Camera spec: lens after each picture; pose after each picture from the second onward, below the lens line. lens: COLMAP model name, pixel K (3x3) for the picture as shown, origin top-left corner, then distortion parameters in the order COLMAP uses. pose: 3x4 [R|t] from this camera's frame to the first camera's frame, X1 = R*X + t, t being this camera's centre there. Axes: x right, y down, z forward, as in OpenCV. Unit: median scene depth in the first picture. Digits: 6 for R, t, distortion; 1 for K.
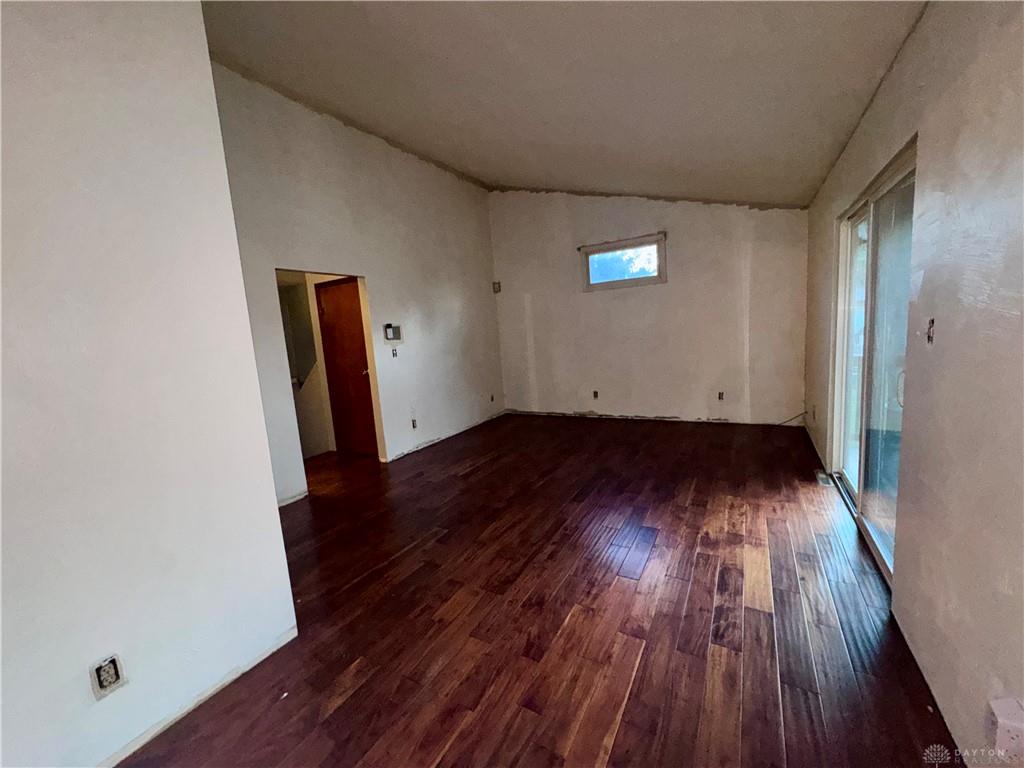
lens RADIAL K [[407.1, 0, 511.4], [0, 407.1, 381.8], [0, 0, 1]] dist [-0.003923, 0.000482]
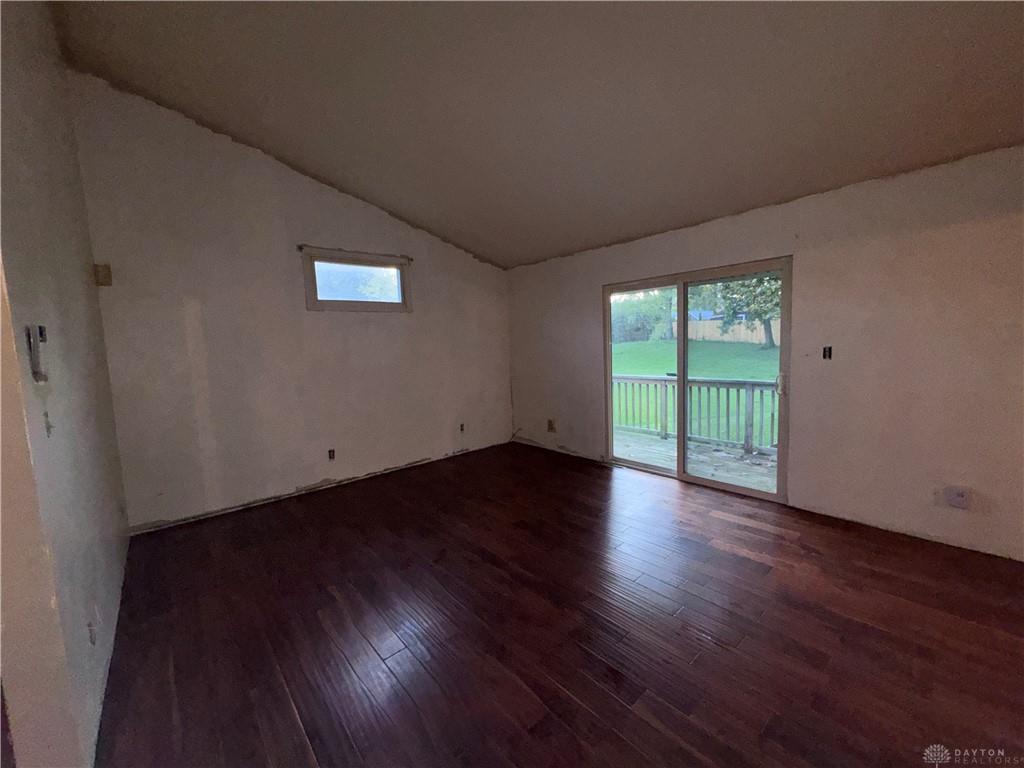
lens RADIAL K [[407.1, 0, 511.4], [0, 407.1, 381.8], [0, 0, 1]] dist [-0.003923, 0.000482]
pose [[0.323424, -0.028000, 0.945840, -0.458431], [0.135604, 0.990616, -0.017043, -0.050292], [-0.936487, 0.133772, 0.324187, 0.578861]]
